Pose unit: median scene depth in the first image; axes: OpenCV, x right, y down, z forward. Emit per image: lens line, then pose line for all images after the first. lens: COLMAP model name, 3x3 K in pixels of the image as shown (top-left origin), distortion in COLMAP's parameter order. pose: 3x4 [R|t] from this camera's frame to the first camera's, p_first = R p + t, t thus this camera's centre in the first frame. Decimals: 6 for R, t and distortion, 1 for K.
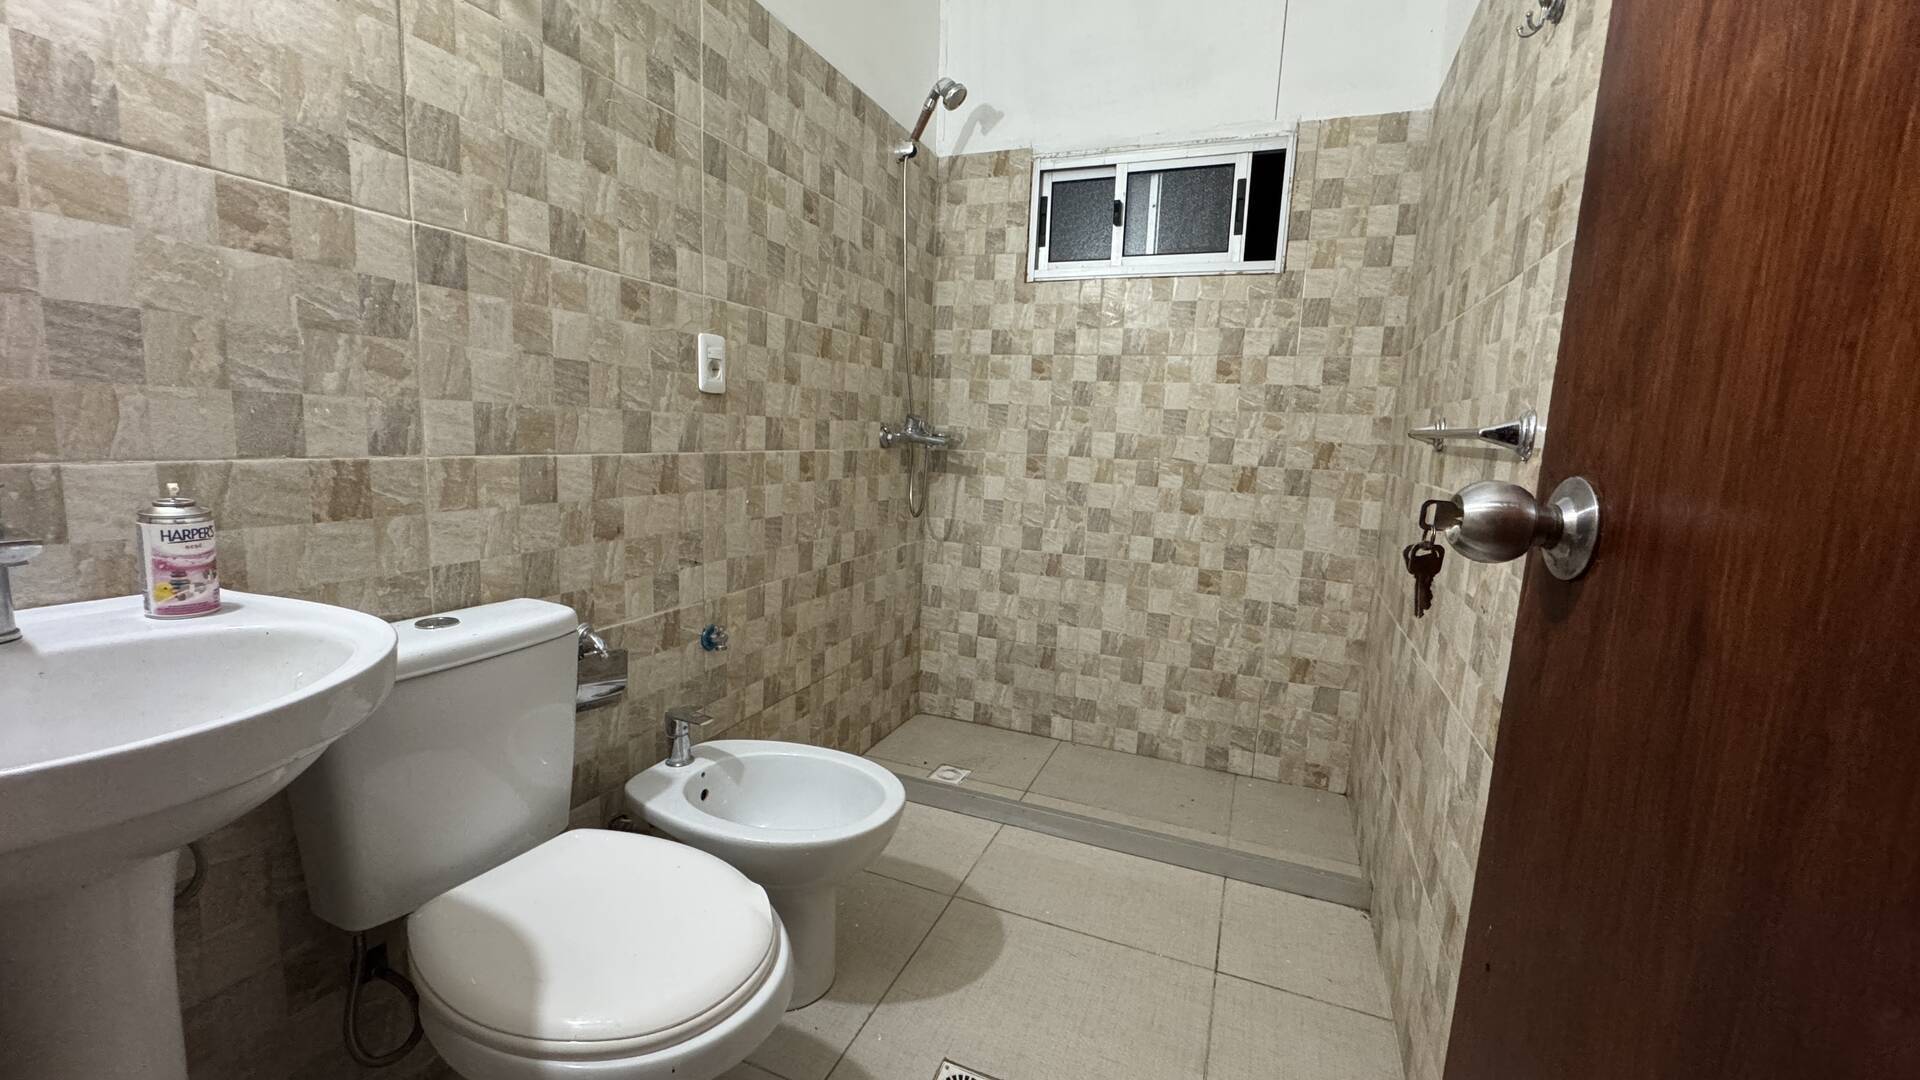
lens RADIAL K [[766.9, 0, 960.0], [0, 766.9, 540.0], [0, 0, 1]] dist [-0.002272, 0.000137]
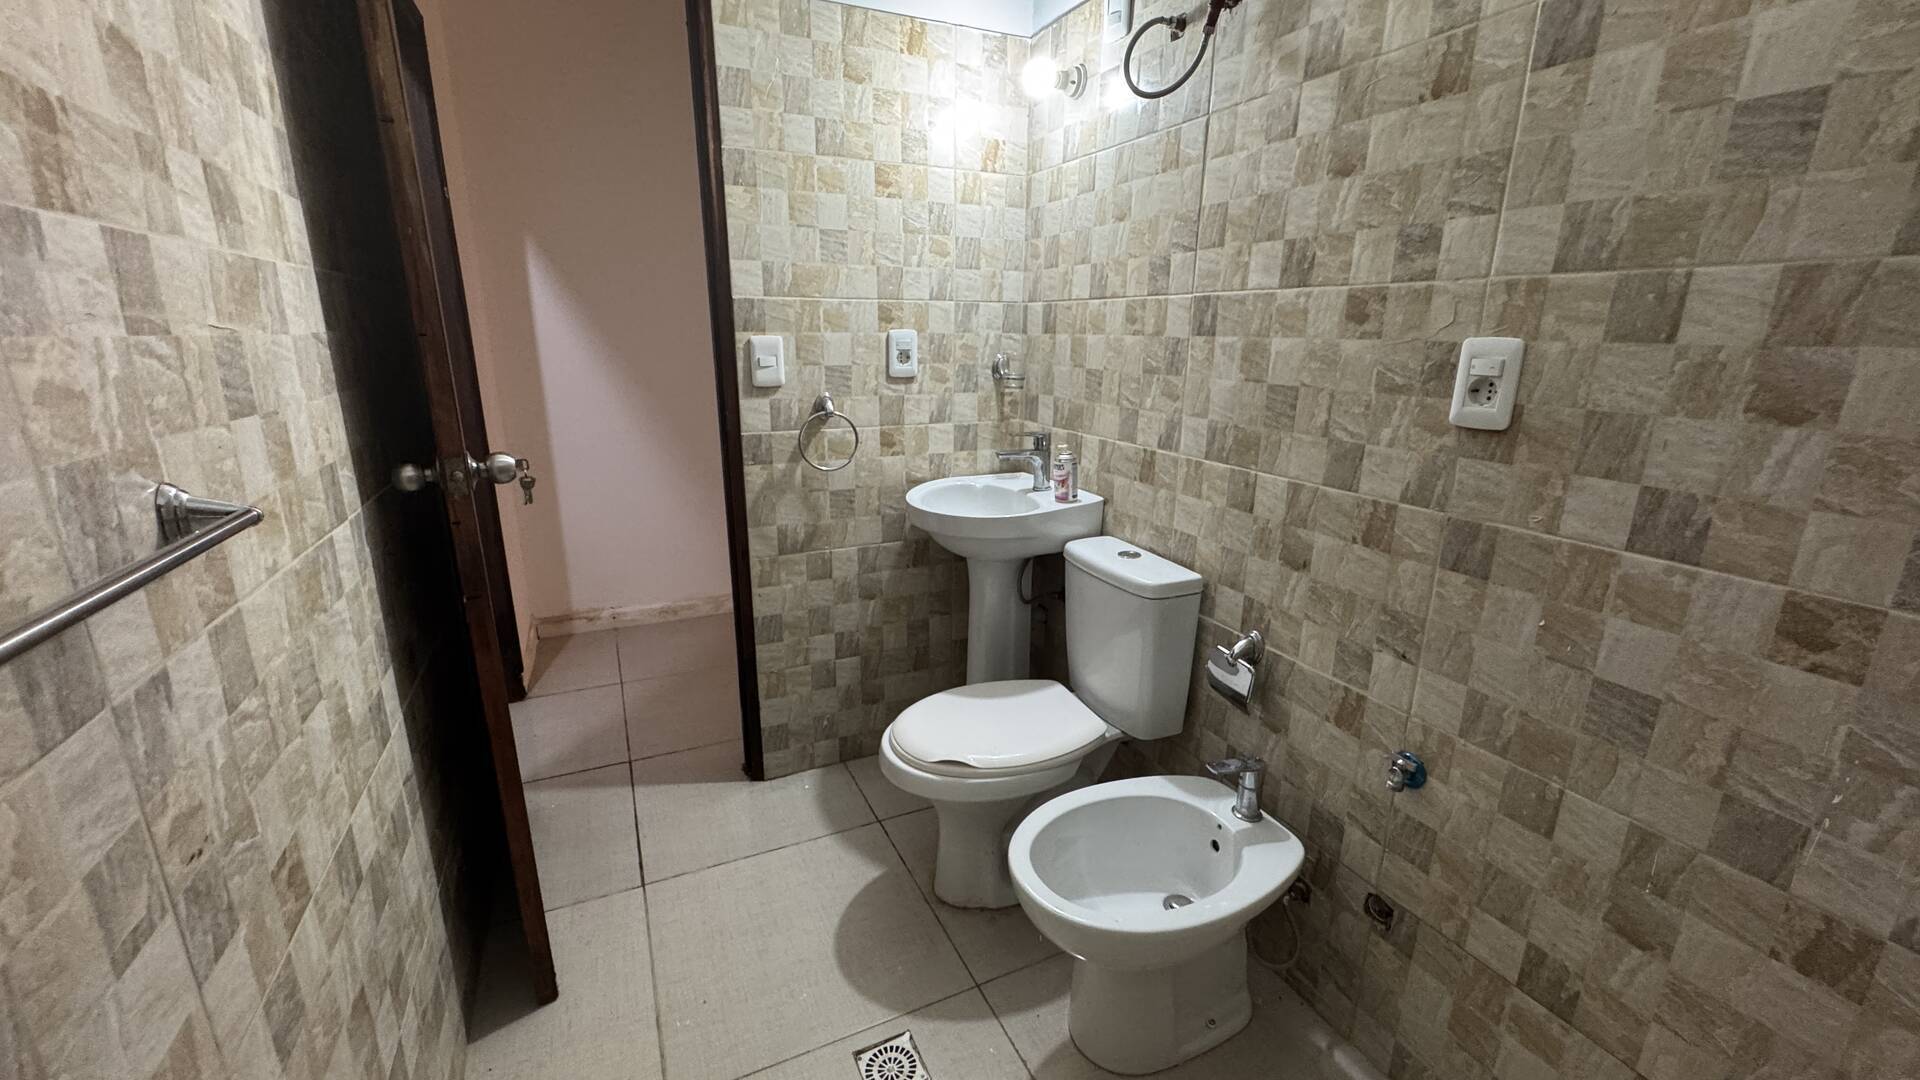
lens RADIAL K [[766.9, 0, 960.0], [0, 766.9, 540.0], [0, 0, 1]] dist [-0.002272, 0.000137]
pose [[-0.681586, 0.146371, -0.716949, 0.336966], [-0.142356, 0.934545, 0.326129, -0.188639], [0.717757, 0.324347, -0.616136, 0.833289]]
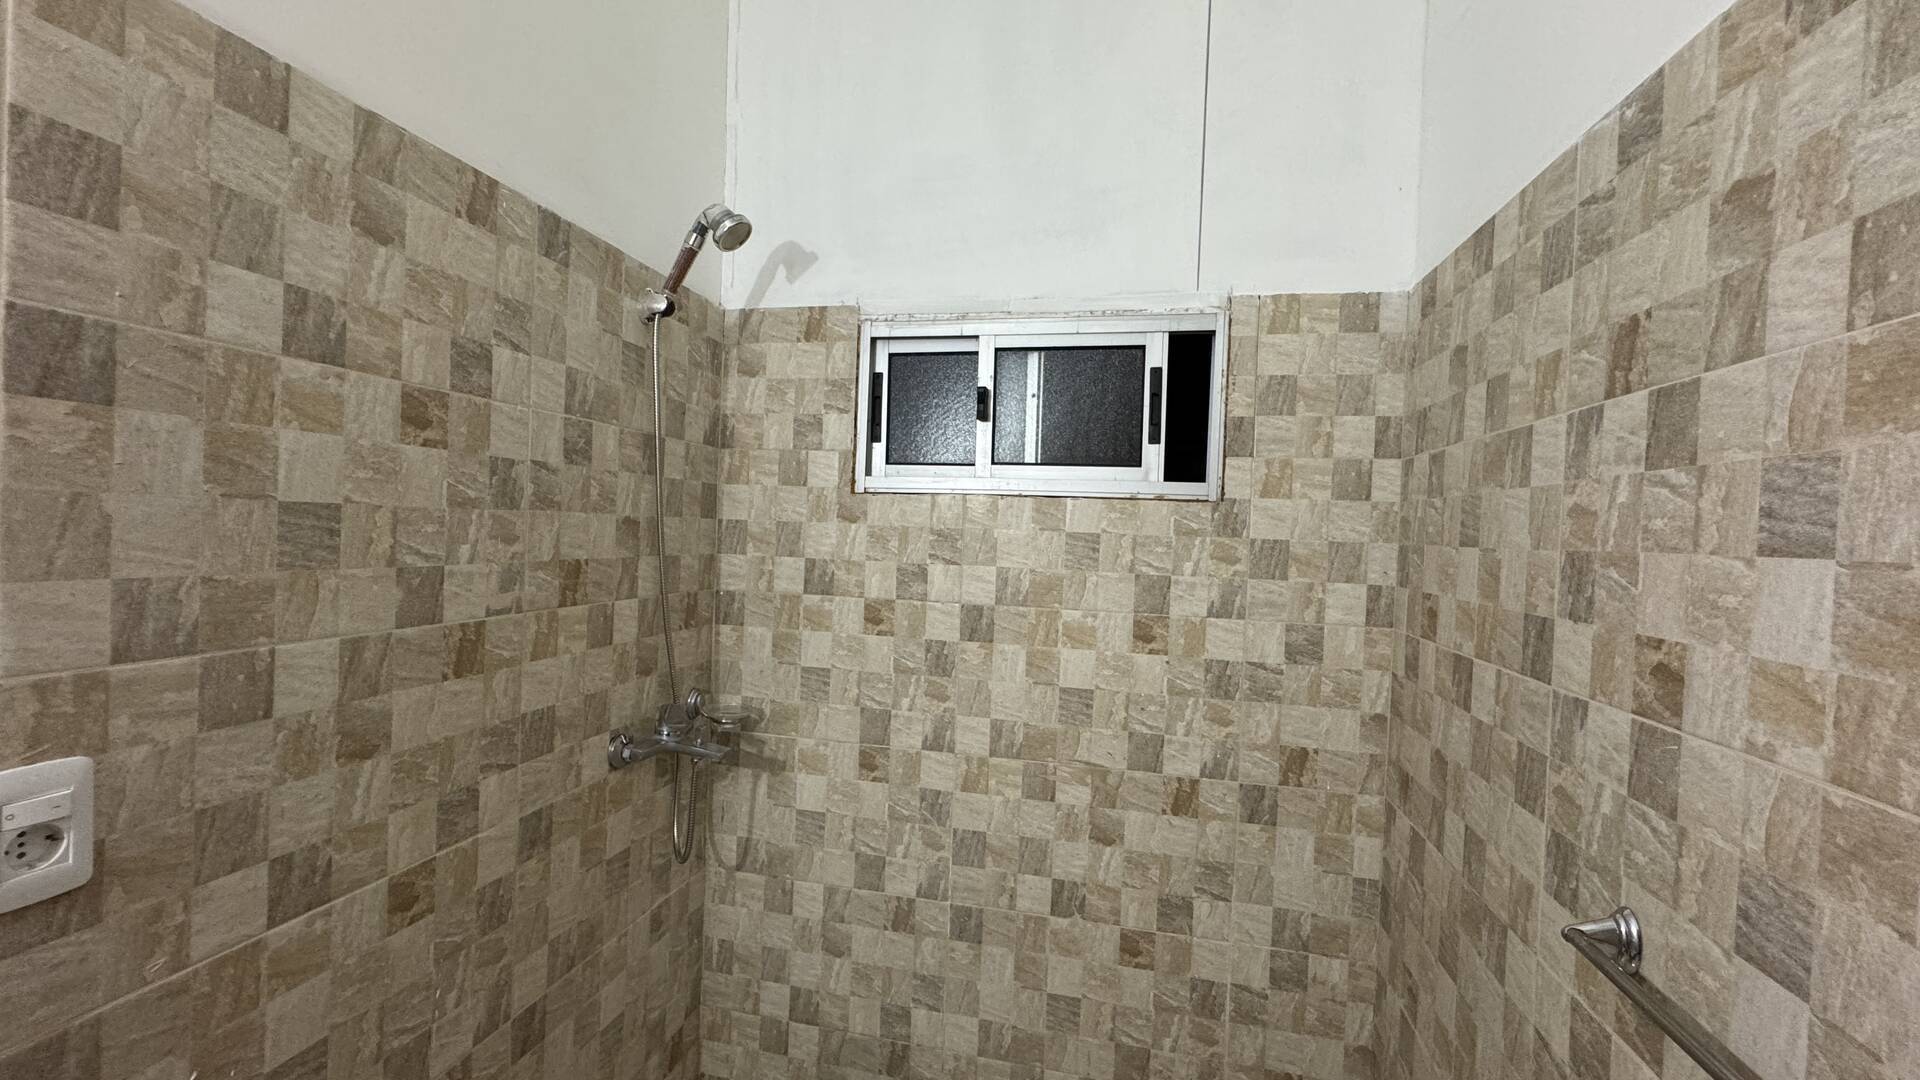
lens RADIAL K [[766.9, 0, 960.0], [0, 766.9, 540.0], [0, 0, 1]] dist [-0.002272, 0.000137]
pose [[0.985848, -0.007810, 0.167460, 0.074103], [0.028188, 0.992415, -0.119660, -0.240250], [-0.165255, 0.122687, 0.978590, 0.369831]]
